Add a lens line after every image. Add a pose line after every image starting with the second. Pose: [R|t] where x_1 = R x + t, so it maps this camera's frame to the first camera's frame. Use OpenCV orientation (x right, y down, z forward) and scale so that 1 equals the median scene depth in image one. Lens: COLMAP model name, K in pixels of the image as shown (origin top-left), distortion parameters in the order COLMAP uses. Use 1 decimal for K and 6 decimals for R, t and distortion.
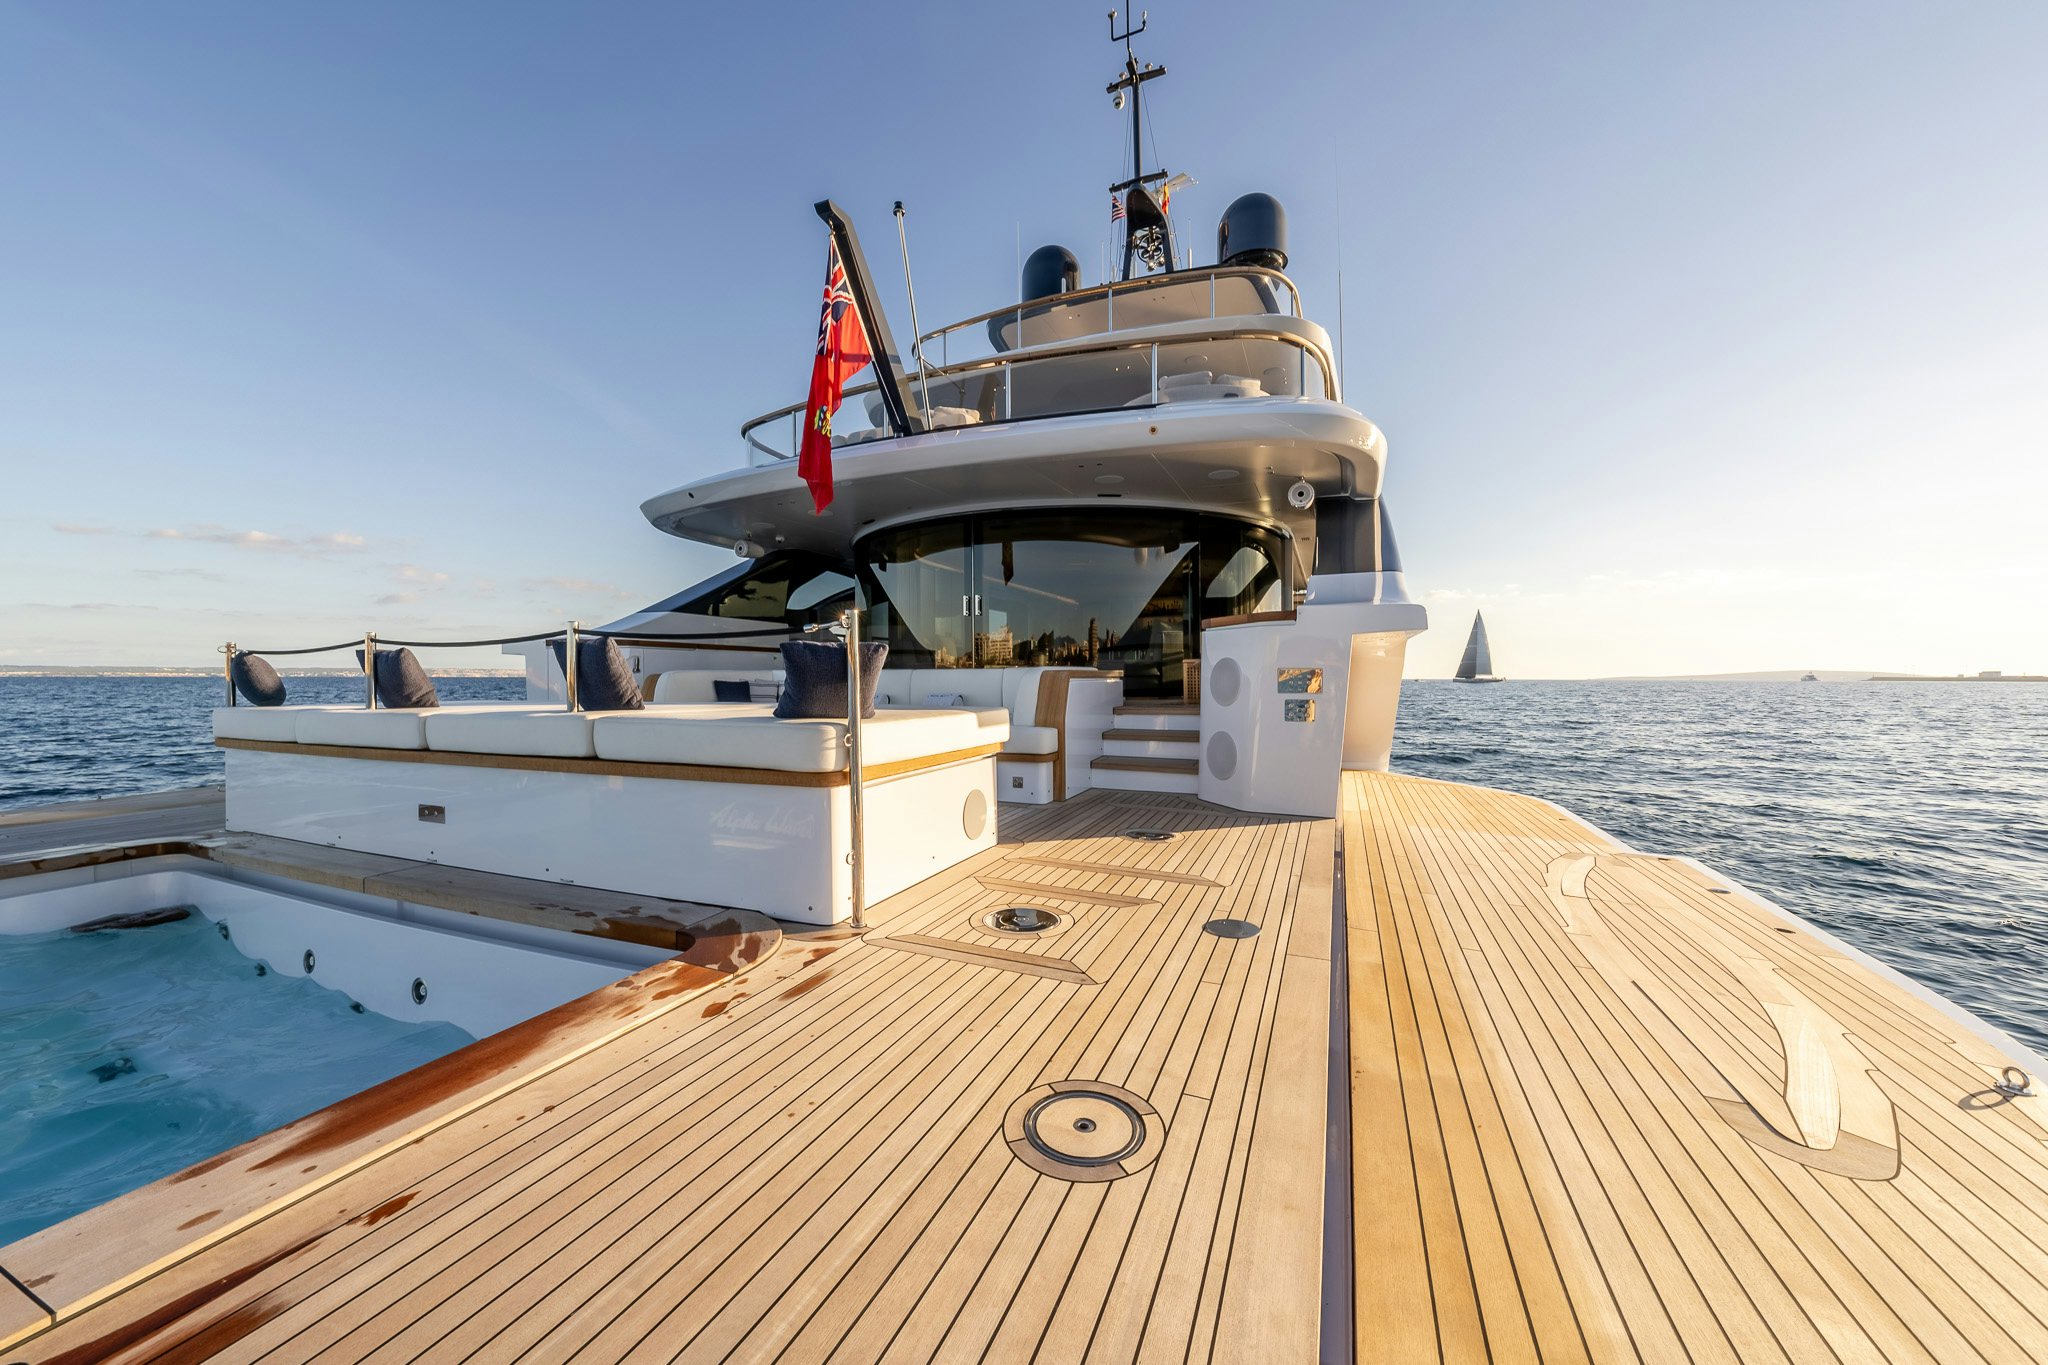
lens RADIAL K [[791.4, 0, 983.6], [0, 791.4, 600.2], [0, 0, 1]] dist [0.000752, 0.000098]
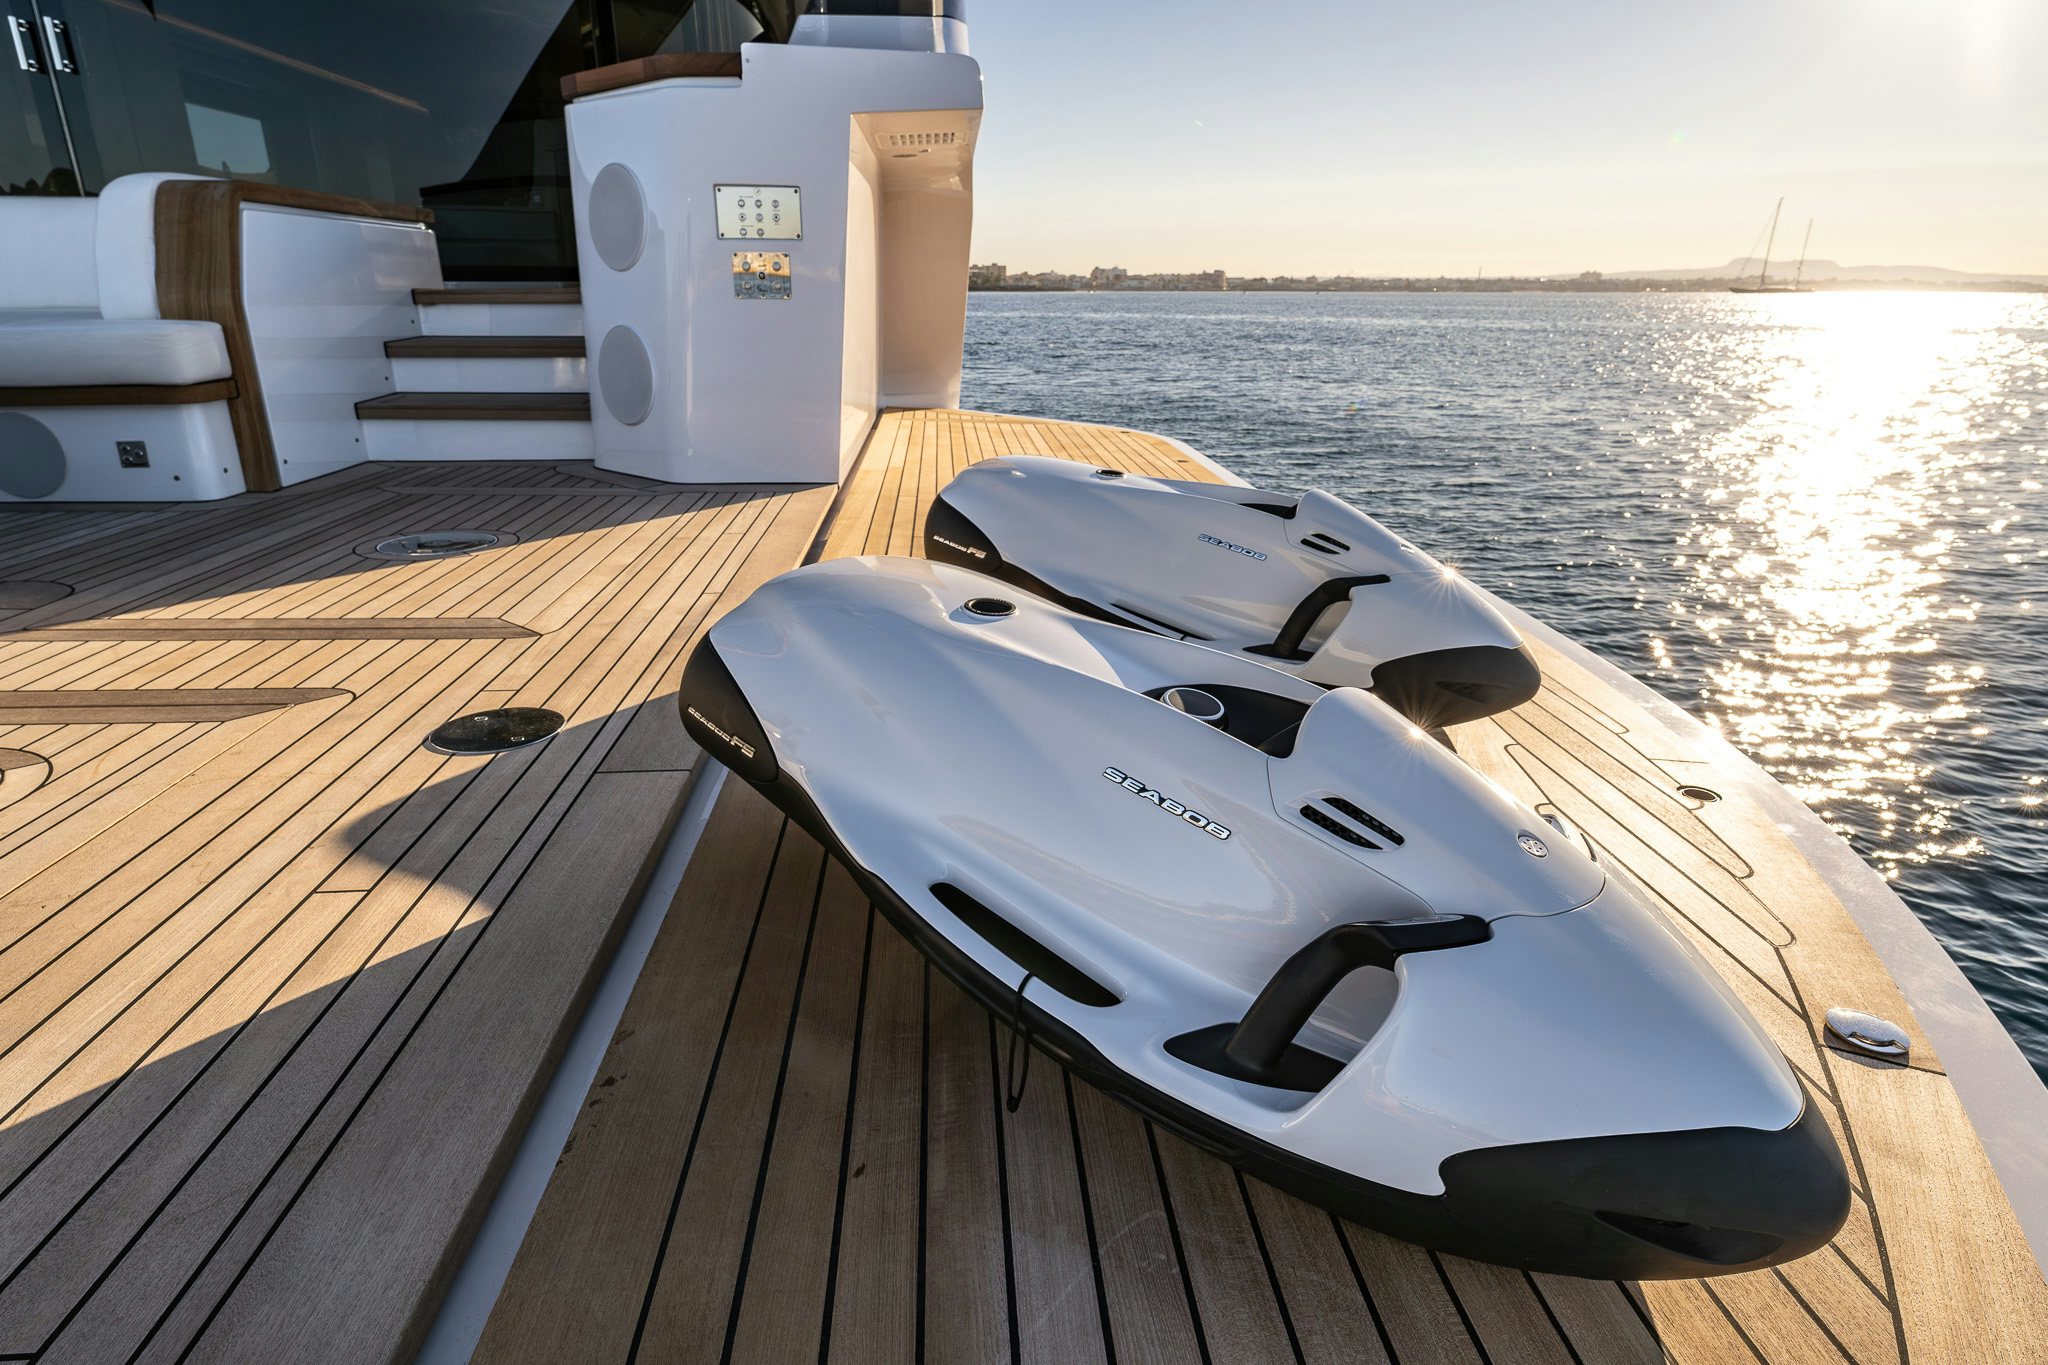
lens RADIAL K [[1273.5, 0, 1024.0], [0, 1273.5, 682.5], [0, 0, 1]] dist [0.000263, -0.001492]
pose [[0.885091, -0.140345, 0.443753, 0.111777], [-0.041526, 0.925836, 0.375638, 0.050141], [-0.463562, -0.350901, 0.813621, 0.132708]]
